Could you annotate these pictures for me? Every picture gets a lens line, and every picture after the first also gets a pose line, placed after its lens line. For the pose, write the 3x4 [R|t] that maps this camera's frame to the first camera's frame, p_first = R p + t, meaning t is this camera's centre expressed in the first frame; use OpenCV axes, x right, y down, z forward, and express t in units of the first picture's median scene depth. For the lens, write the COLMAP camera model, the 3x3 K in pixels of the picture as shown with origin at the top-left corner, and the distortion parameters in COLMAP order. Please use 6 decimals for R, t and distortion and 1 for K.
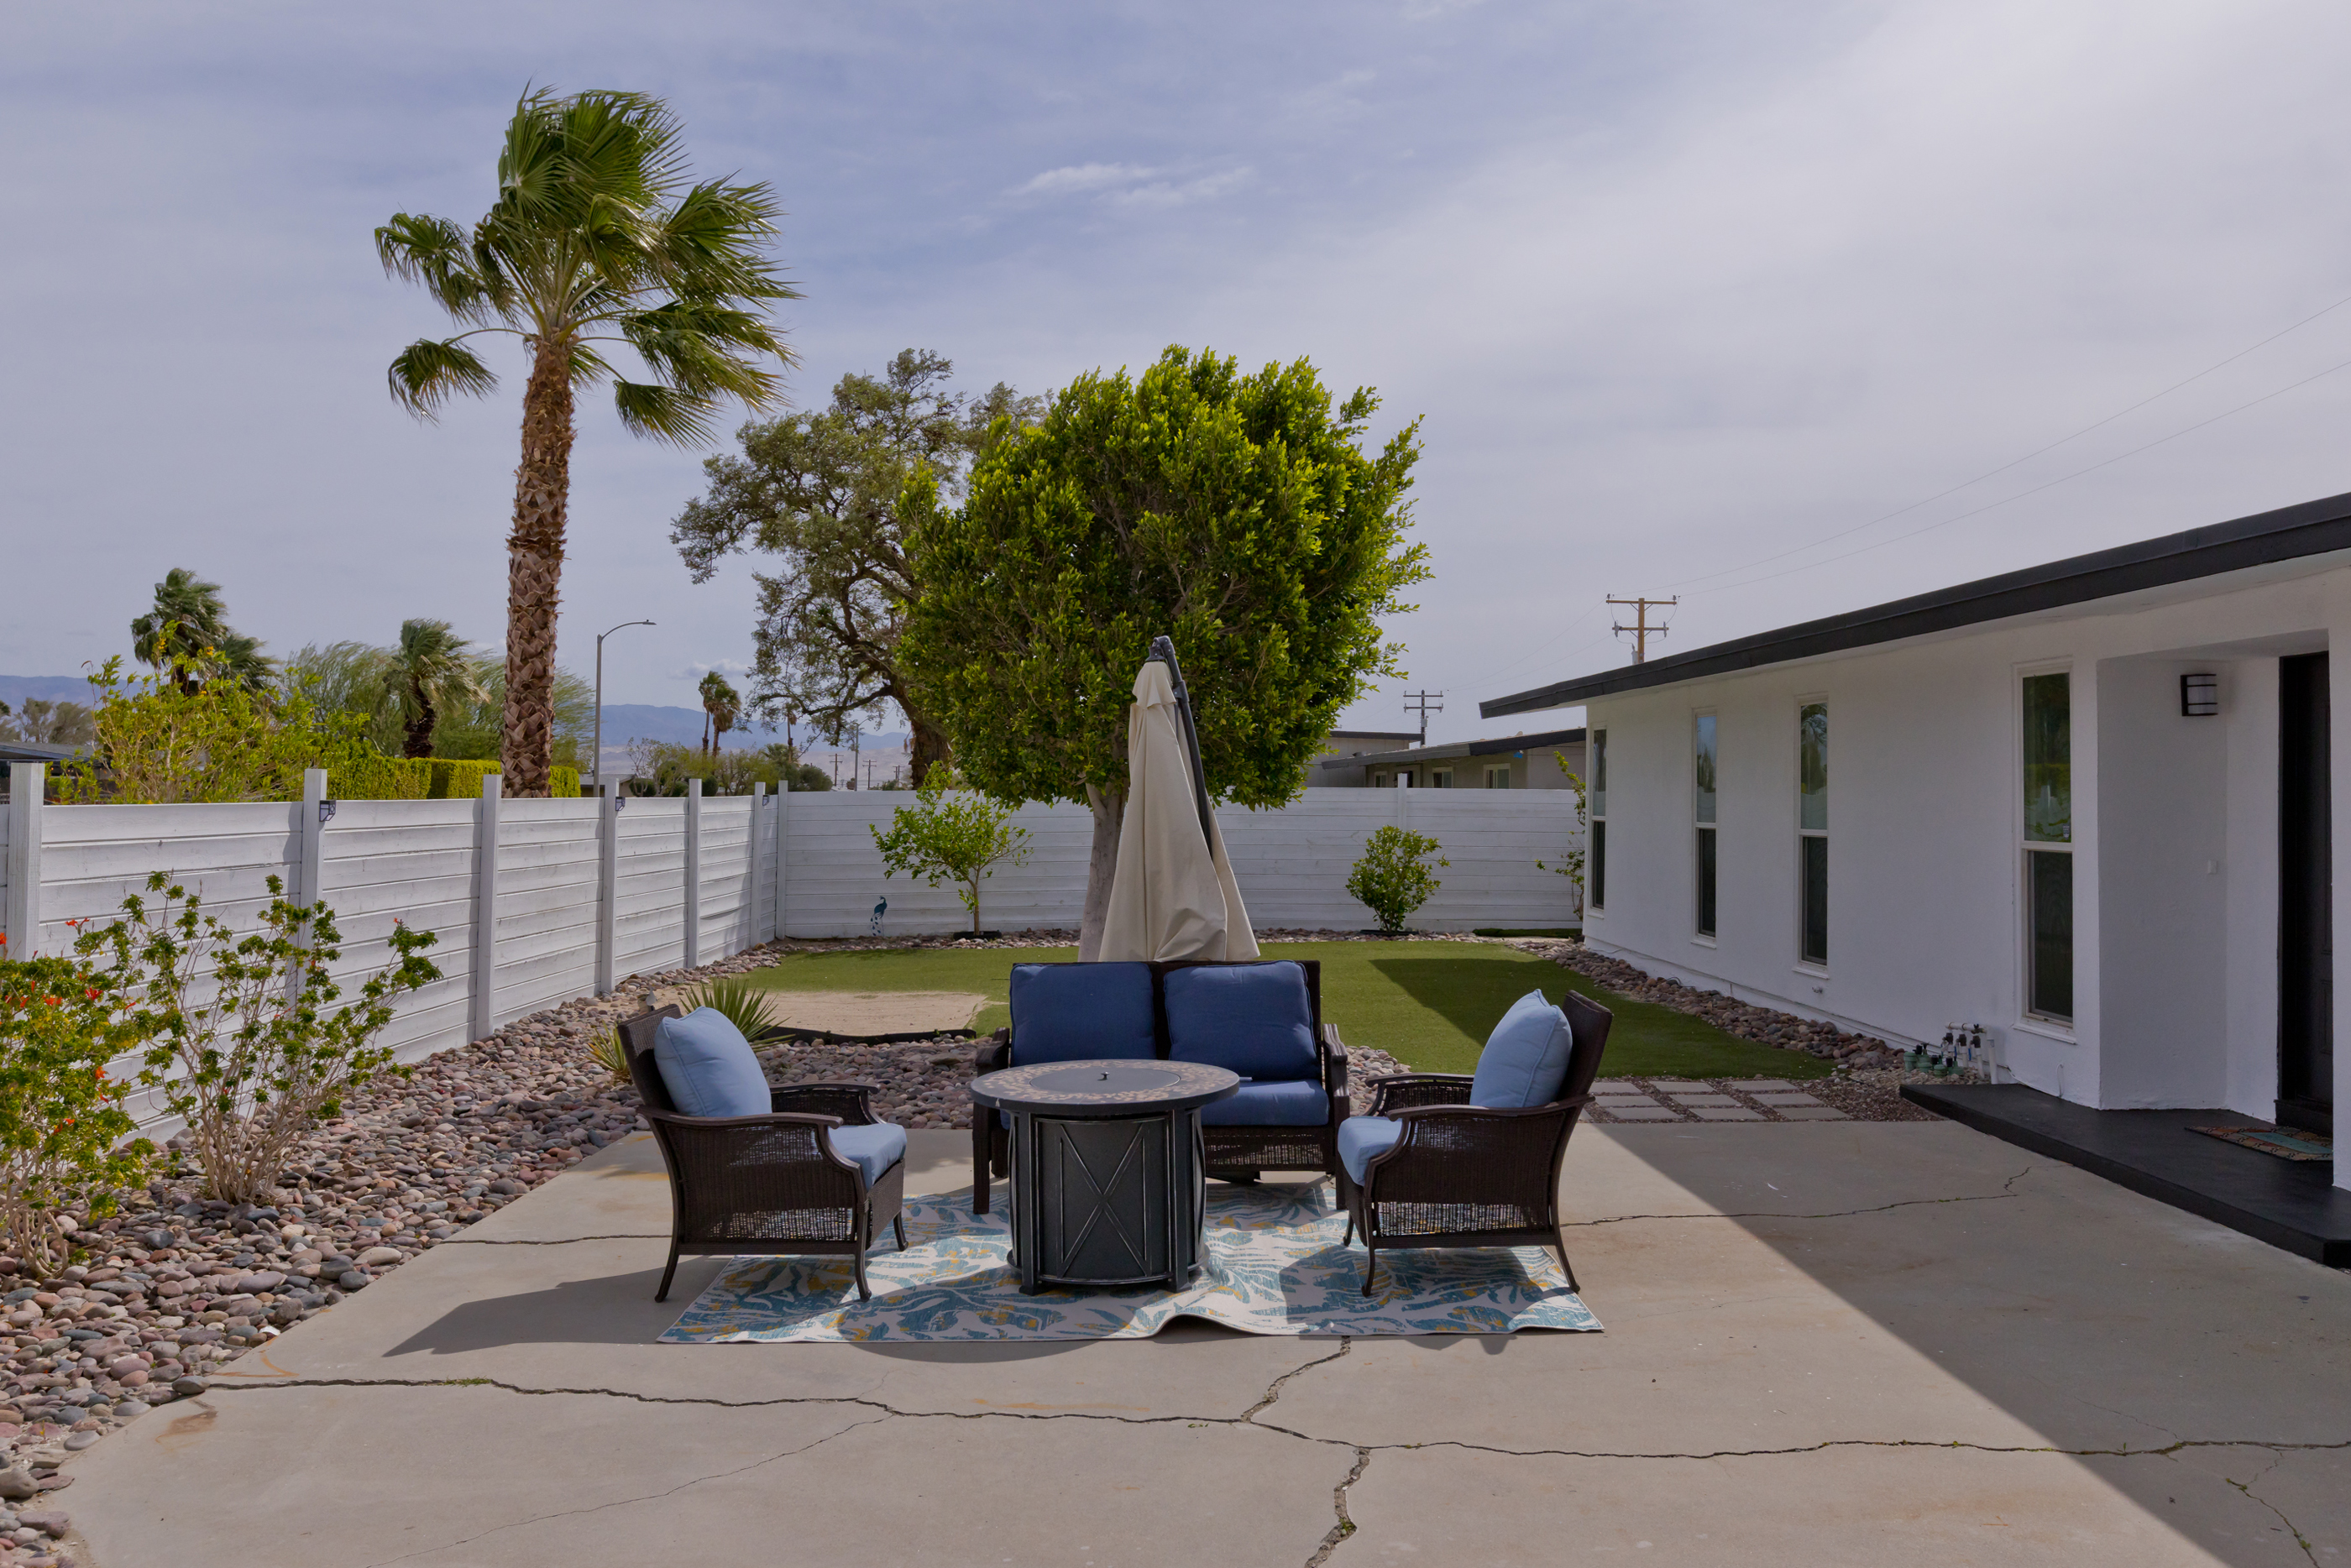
lens RADIAL K [[1881.0, 0, 1164.8], [0, 1881.0, 781.5], [0, 0, 1]] dist [-0.034524, 0.018061]
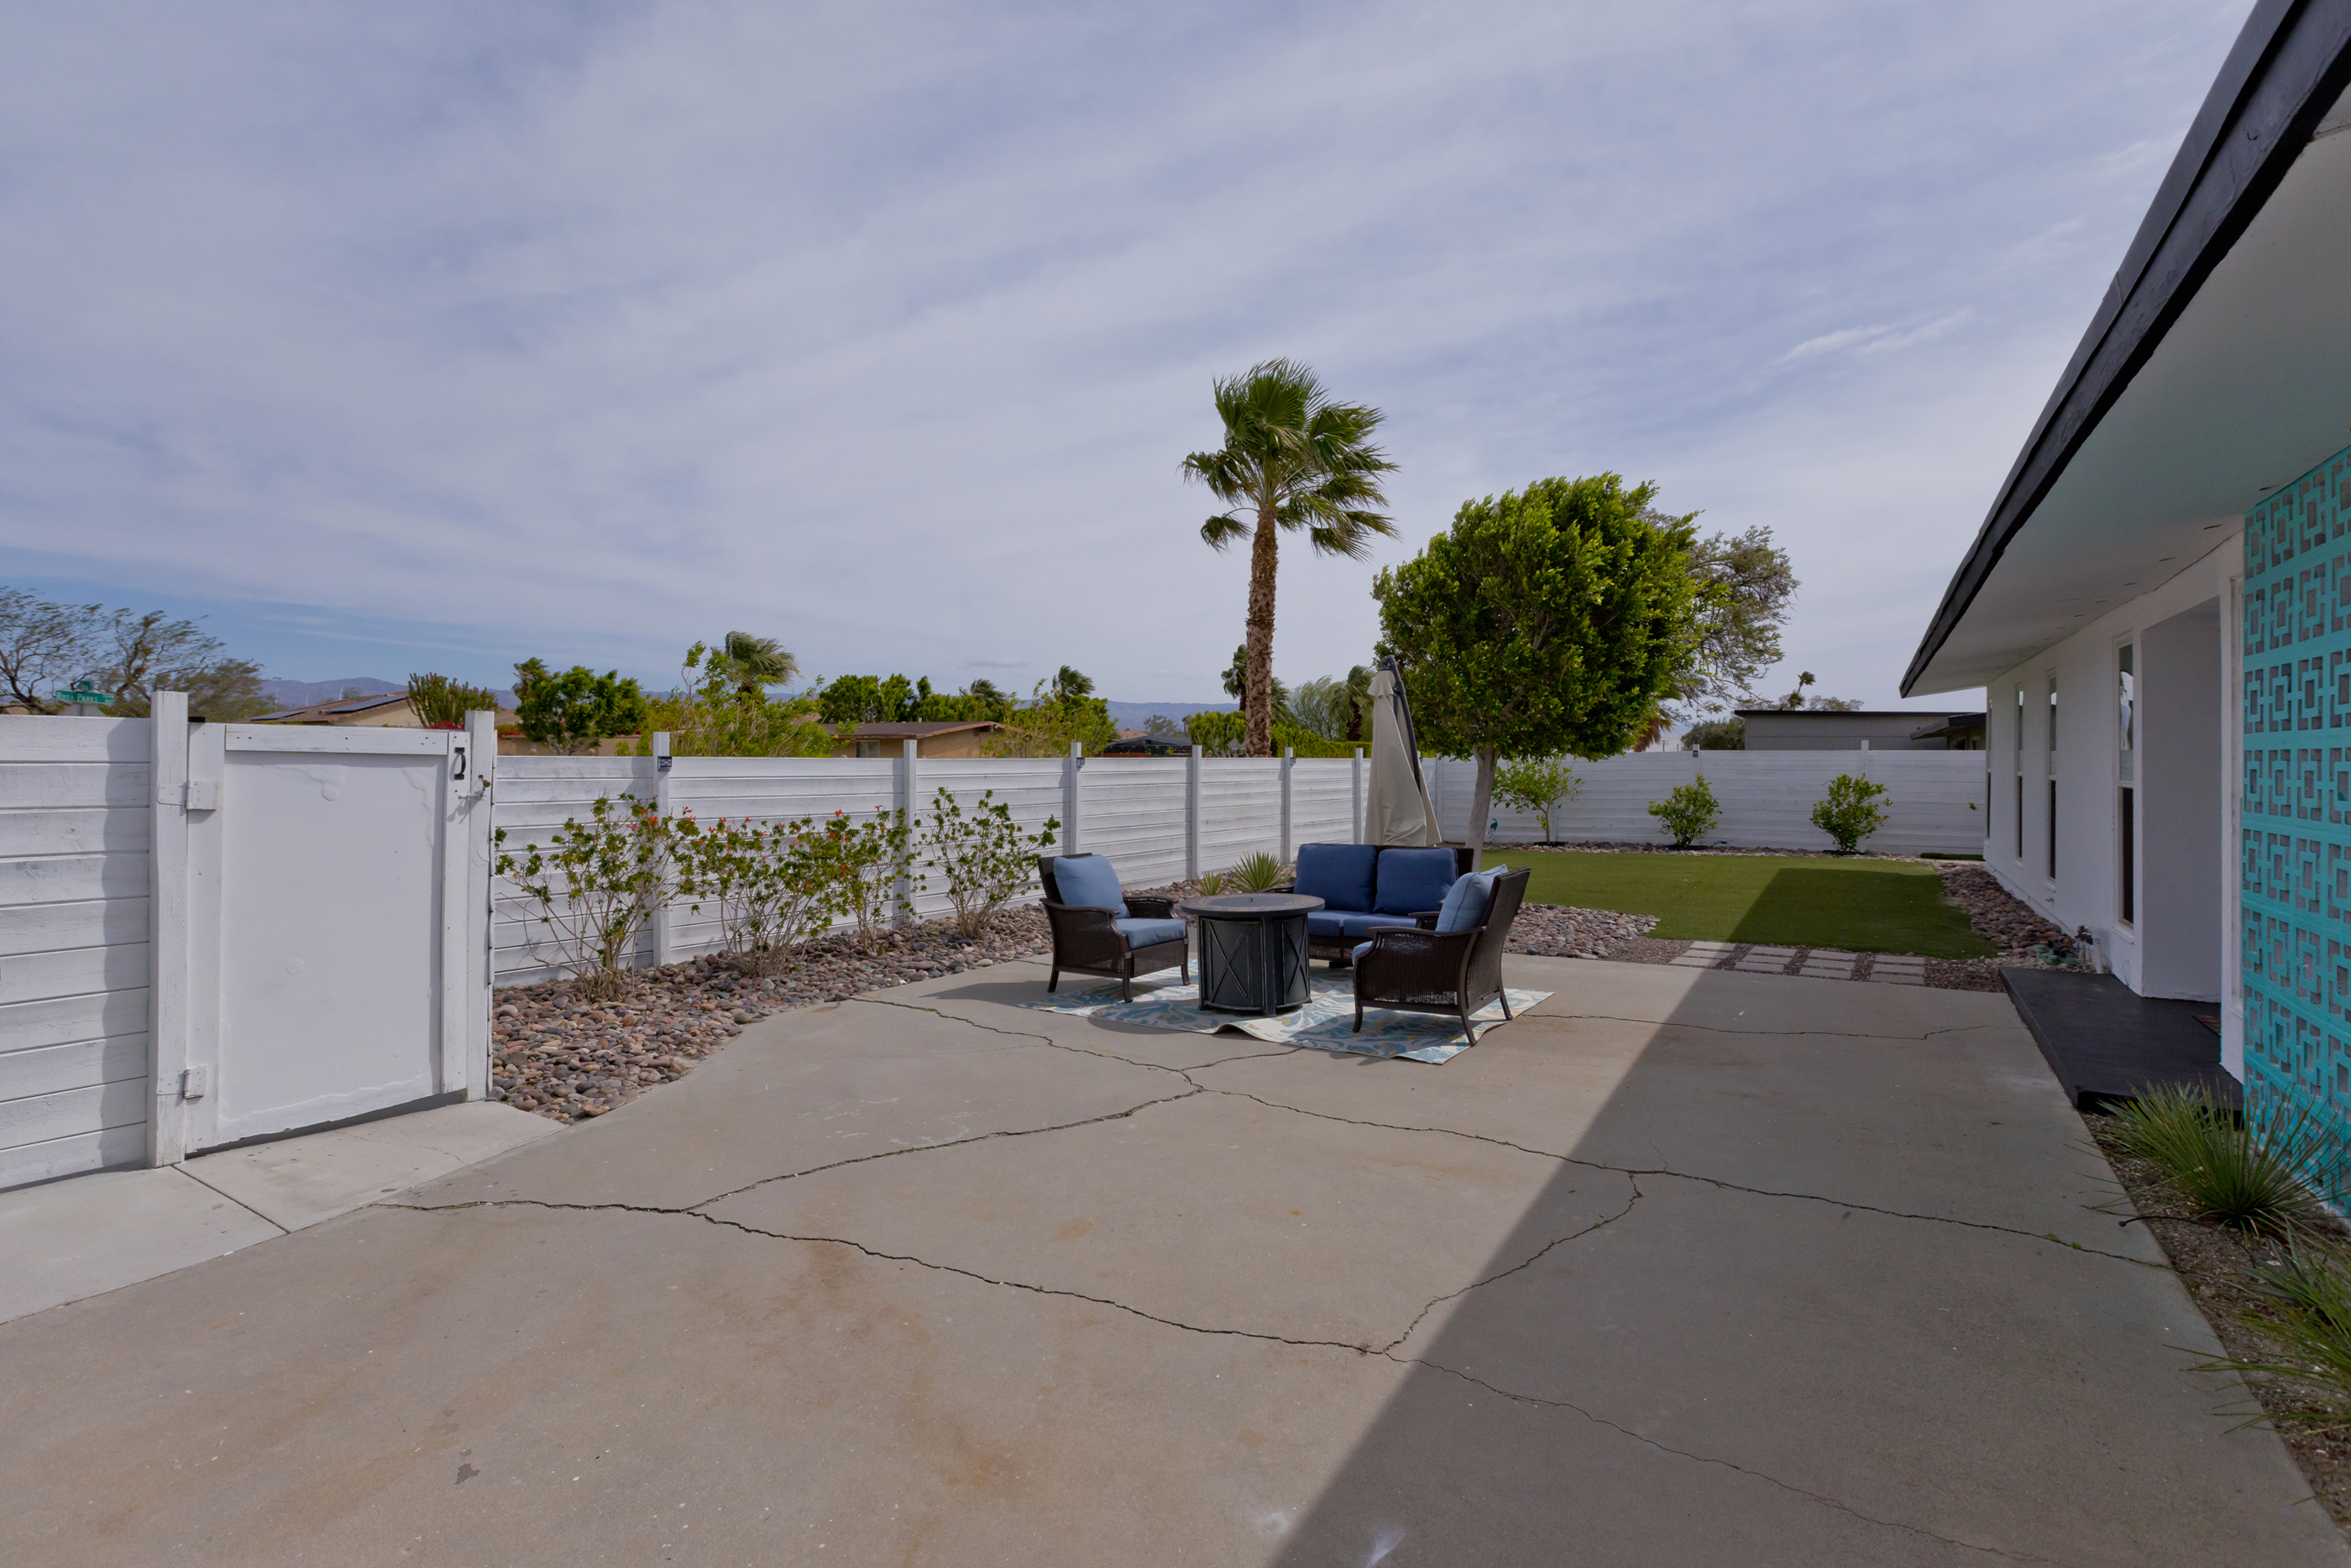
lens RADIAL K [[1120.4, 0, 1180.8], [0, 1120.4, 790.3], [0, 0, 1]] dist [0.024377, -0.000095]
pose [[0.849736, 0.011311, -0.527088, 0.198755], [0.005451, 0.999528, 0.030237, 0.006470], [0.527181, -0.028566, 0.849273, 0.012075]]
